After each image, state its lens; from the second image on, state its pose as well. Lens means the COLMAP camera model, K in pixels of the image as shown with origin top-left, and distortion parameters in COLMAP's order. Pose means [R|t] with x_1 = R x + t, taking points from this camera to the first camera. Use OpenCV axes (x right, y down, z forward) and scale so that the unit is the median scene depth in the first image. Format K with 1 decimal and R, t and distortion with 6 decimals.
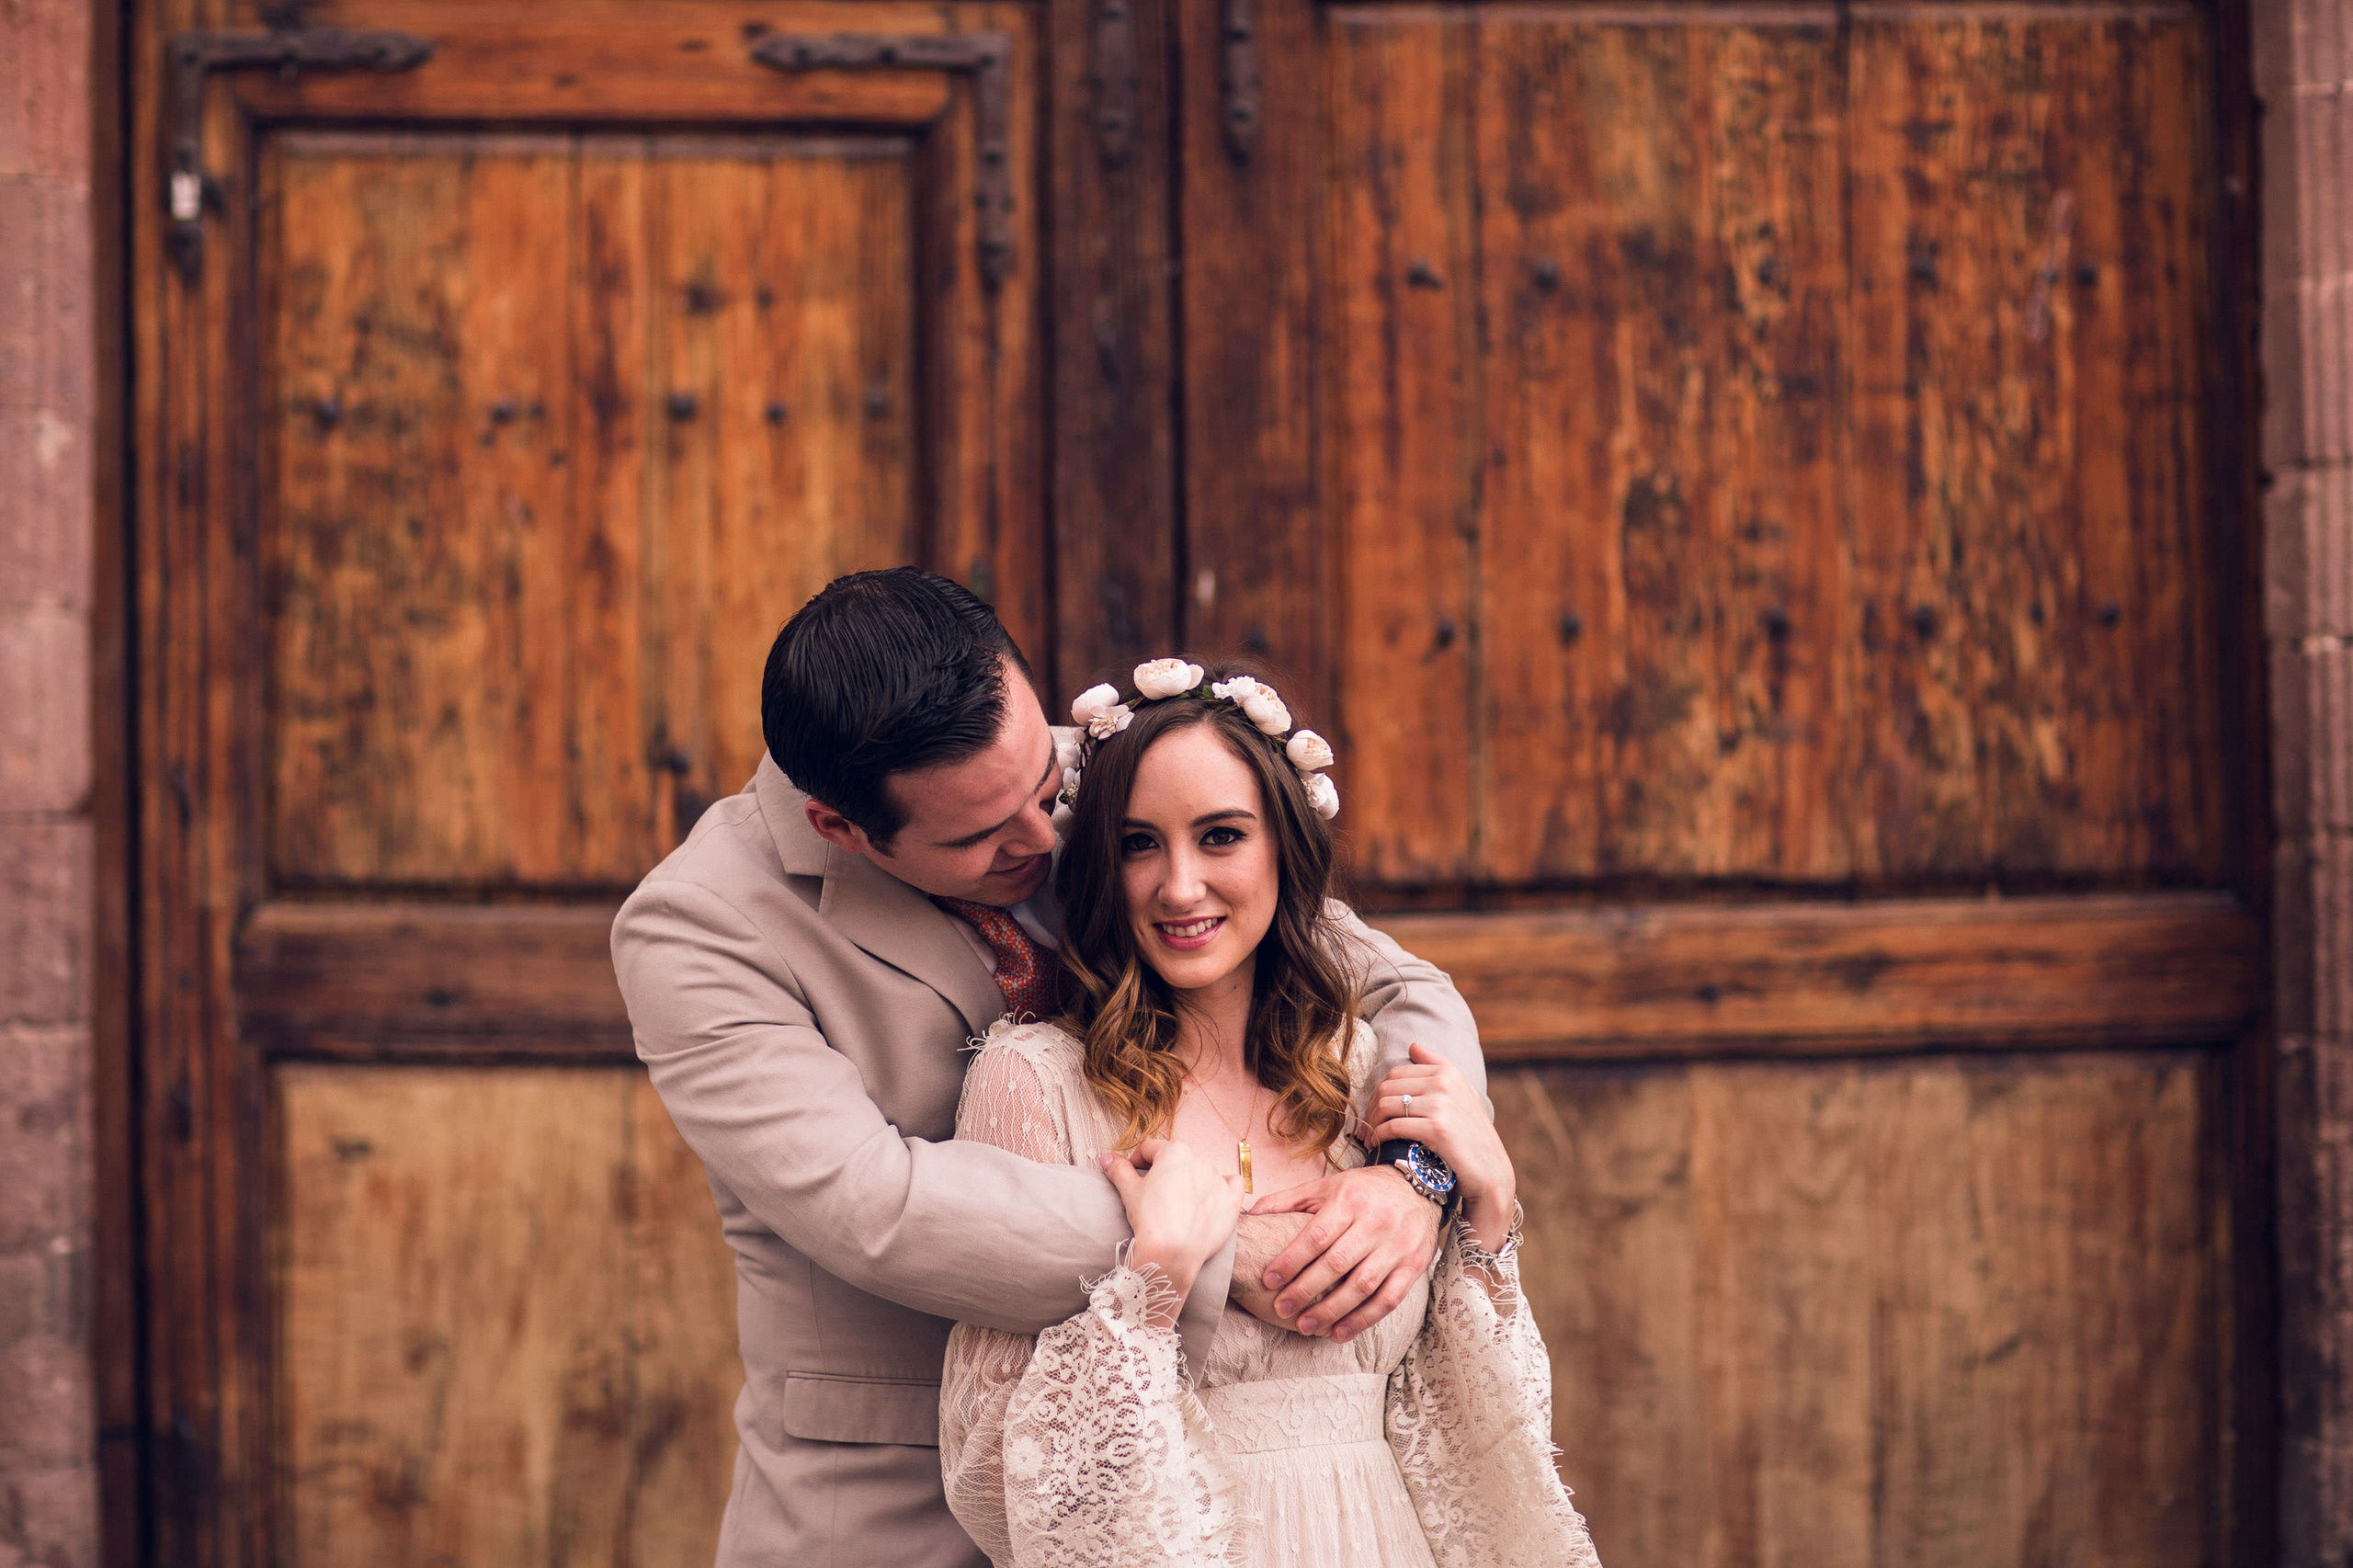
lens RADIAL K [[5557.8, 0, 1172.1], [0, 5557.8, 789.6], [0, 0, 1]] dist [-0.141895, 0.000000]
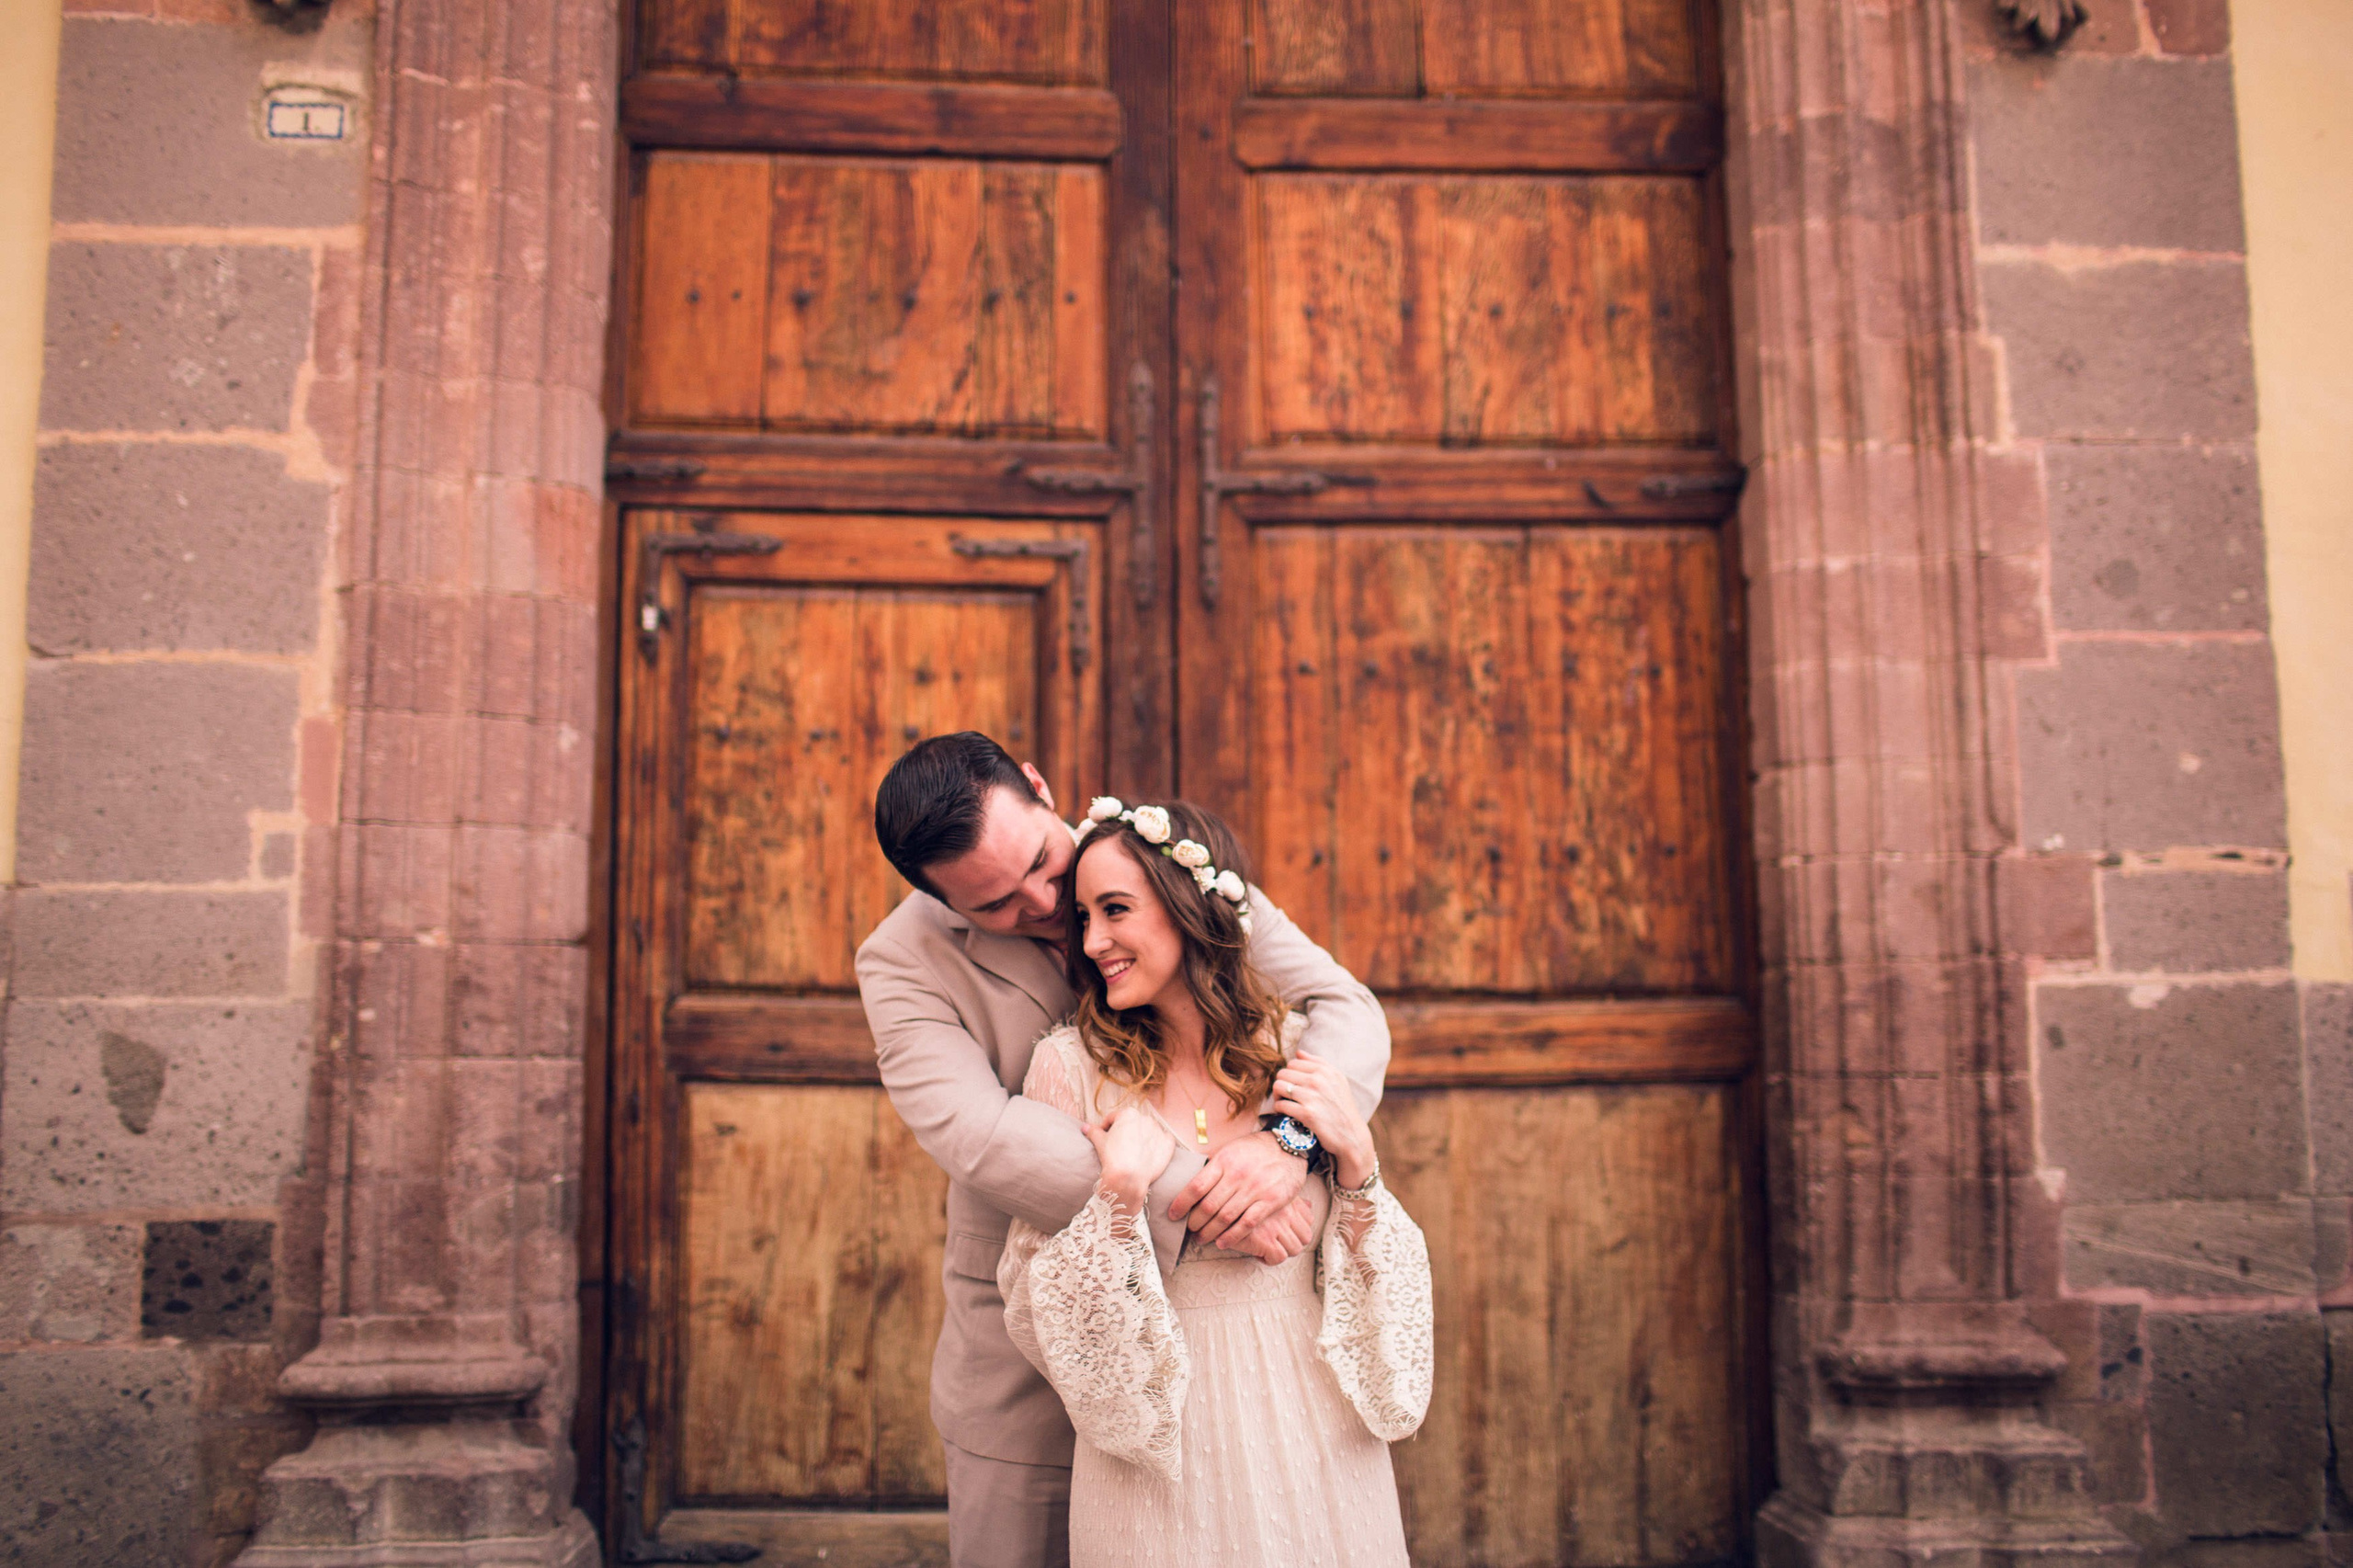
lens RADIAL K [[2207.8, 0, 1187.8], [0, 2207.8, 765.8], [0, 0, 1]] dist [-0.108824, 0.000000]
pose [[0.999930, 0.005066, -0.010706, 0.013300], [-0.006199, 0.994073, -0.108540, 0.022464], [0.010092, 0.108598, 0.994034, 0.257946]]
